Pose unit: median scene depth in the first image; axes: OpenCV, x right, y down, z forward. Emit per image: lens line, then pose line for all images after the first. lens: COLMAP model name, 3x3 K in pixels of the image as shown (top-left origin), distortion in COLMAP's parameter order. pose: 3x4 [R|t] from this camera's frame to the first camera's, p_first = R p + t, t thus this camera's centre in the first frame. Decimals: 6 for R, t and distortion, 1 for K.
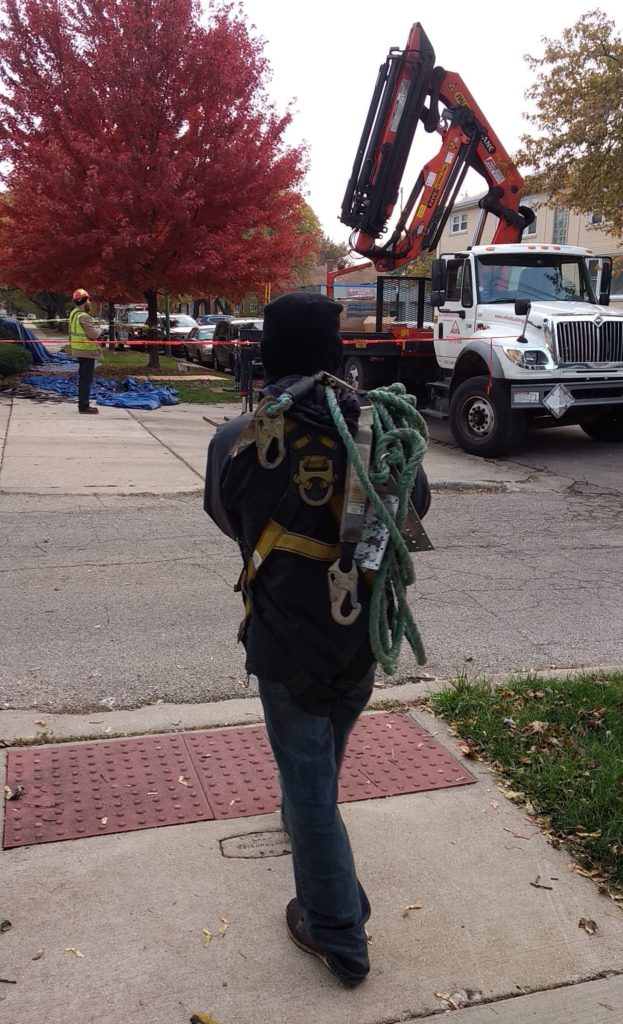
lens RADIAL K [[849.0, 0, 311.5], [0, 849.0, 512.0], [0, 0, 1]] dist [0.035902, 0.004750]
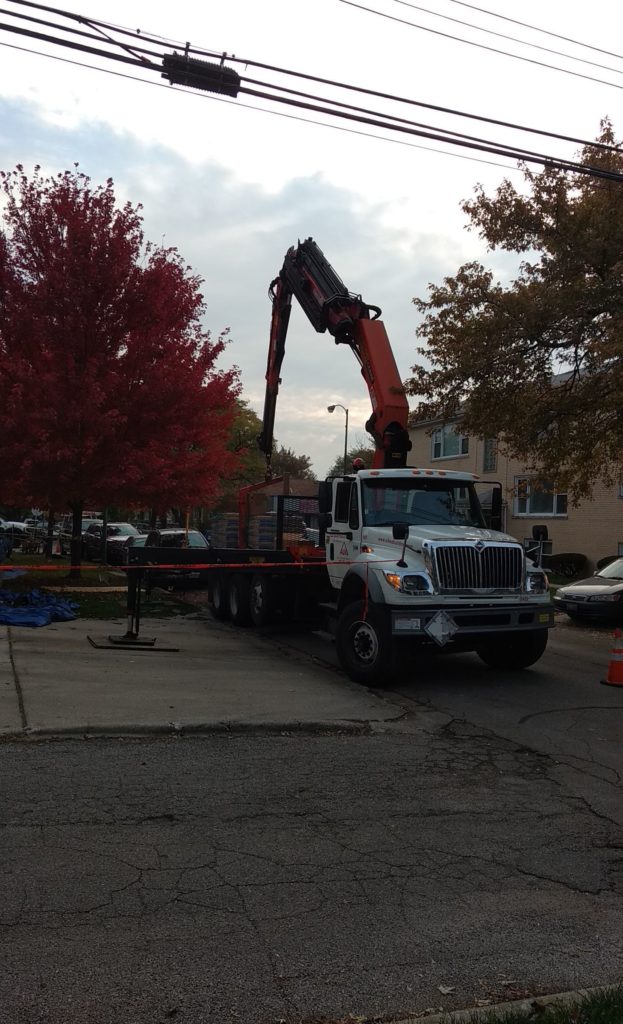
lens RADIAL K [[849.0, 0, 311.5], [0, 849.0, 512.0], [0, 0, 1]] dist [0.035902, 0.004750]
pose [[0.999069, 0.016295, 0.039954, 0.092177], [-0.006353, 0.971416, -0.237300, -0.026694], [-0.042679, 0.236825, 0.970614, 0.049775]]
